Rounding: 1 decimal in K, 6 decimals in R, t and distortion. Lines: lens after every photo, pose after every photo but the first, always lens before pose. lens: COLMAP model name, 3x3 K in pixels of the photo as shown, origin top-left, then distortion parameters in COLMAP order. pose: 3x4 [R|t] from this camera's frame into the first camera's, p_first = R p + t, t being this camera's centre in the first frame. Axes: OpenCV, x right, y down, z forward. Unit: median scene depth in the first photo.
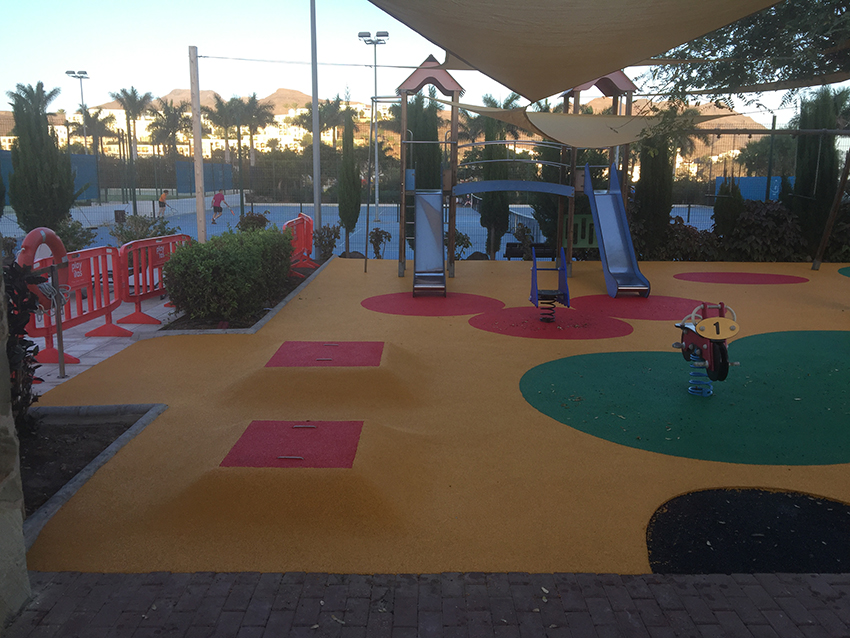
lens RADIAL K [[730.2, 0, 425.0], [0, 730.2, 319.0], [0, 0, 1]] dist [0.066402, -0.000875]
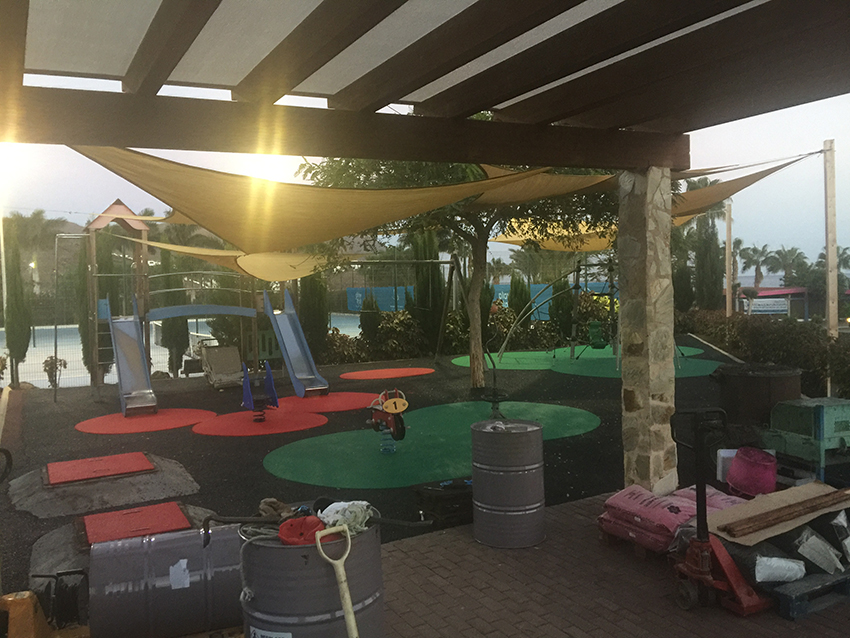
lens RADIAL K [[697.8, 0, 425.0], [0, 697.8, 319.0], [0, 0, 1]] dist [0.068221, 0.000150]
pose [[0.889687, -0.051772, 0.453625, -0.065844], [0.119945, 0.985155, -0.122811, 0.007381], [-0.440533, 0.163674, 0.882690, -0.110786]]
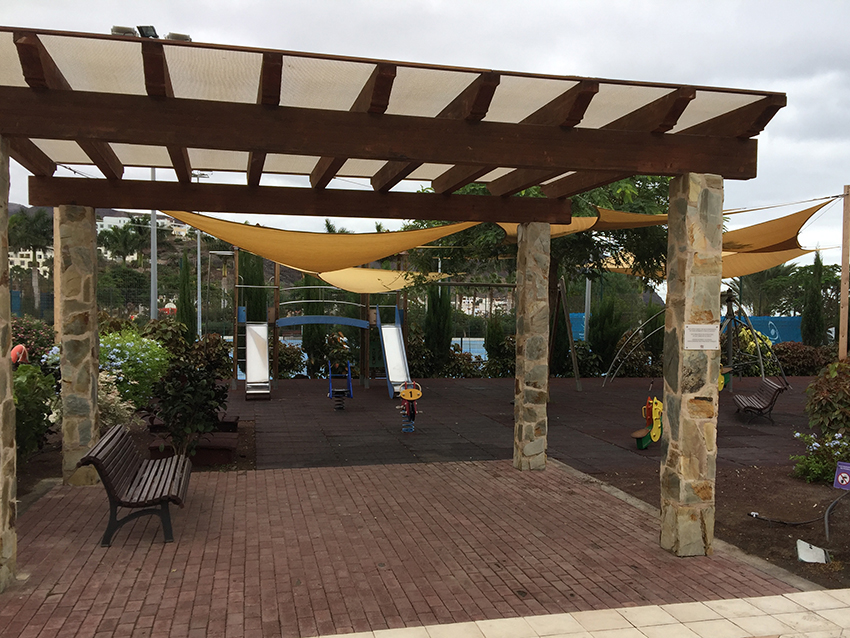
lens RADIAL K [[730.2, 0, 425.0], [0, 730.2, 319.0], [0, 0, 1]] dist [0.066402, -0.000875]
pose [[0.971565, 0.005444, 0.236709, -0.012024], [0.036523, 0.984324, -0.172545, 0.049805], [-0.233937, 0.176284, 0.956137, -0.296867]]
